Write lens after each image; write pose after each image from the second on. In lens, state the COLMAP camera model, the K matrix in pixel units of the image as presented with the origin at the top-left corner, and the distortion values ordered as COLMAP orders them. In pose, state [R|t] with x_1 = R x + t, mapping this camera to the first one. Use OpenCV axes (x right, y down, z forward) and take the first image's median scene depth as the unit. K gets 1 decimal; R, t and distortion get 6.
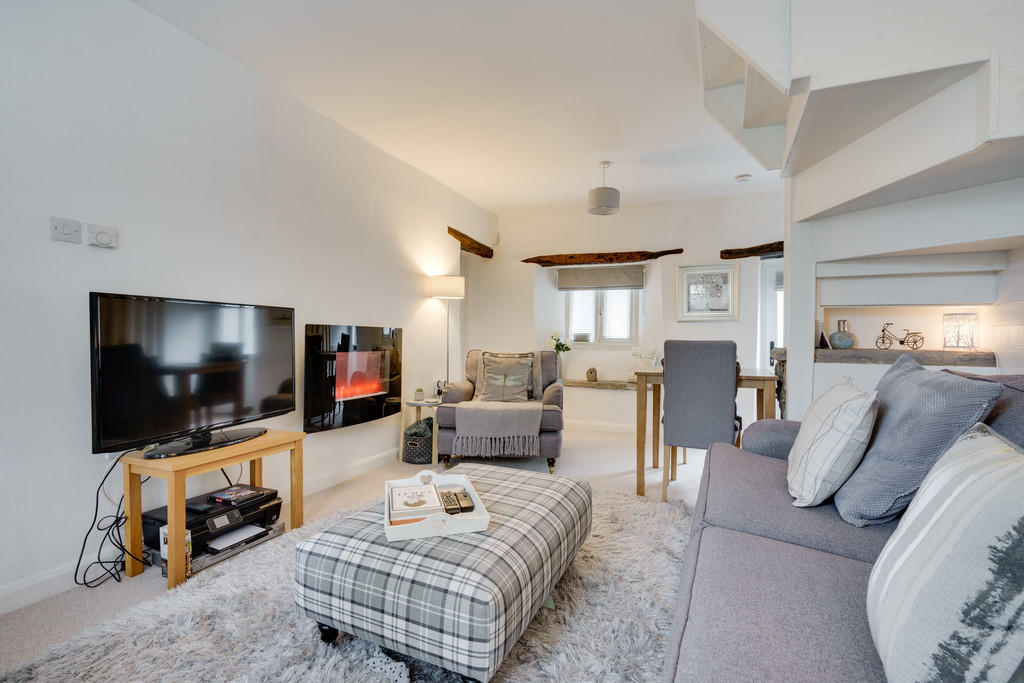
lens RADIAL K [[466.8, 0, 514.8], [0, 466.8, 341.6], [0, 0, 1]] dist [-0.003600, -0.000249]
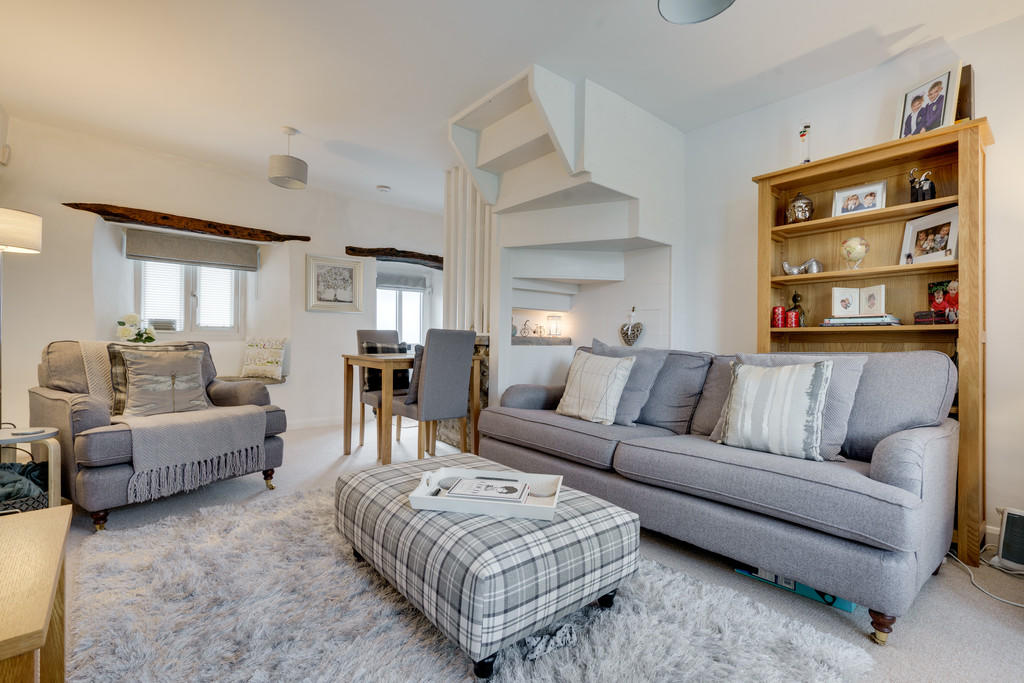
lens RADIAL K [[466.8, 0, 516.1], [0, 466.8, 339.4], [0, 0, 1]] dist [-0.003600, -0.000249]
pose [[0.421737, -0.006891, 0.906692, -0.578668], [-0.005401, 0.999934, 0.010112, 0.009238], [-0.906702, -0.009162, 0.421672, 0.300537]]
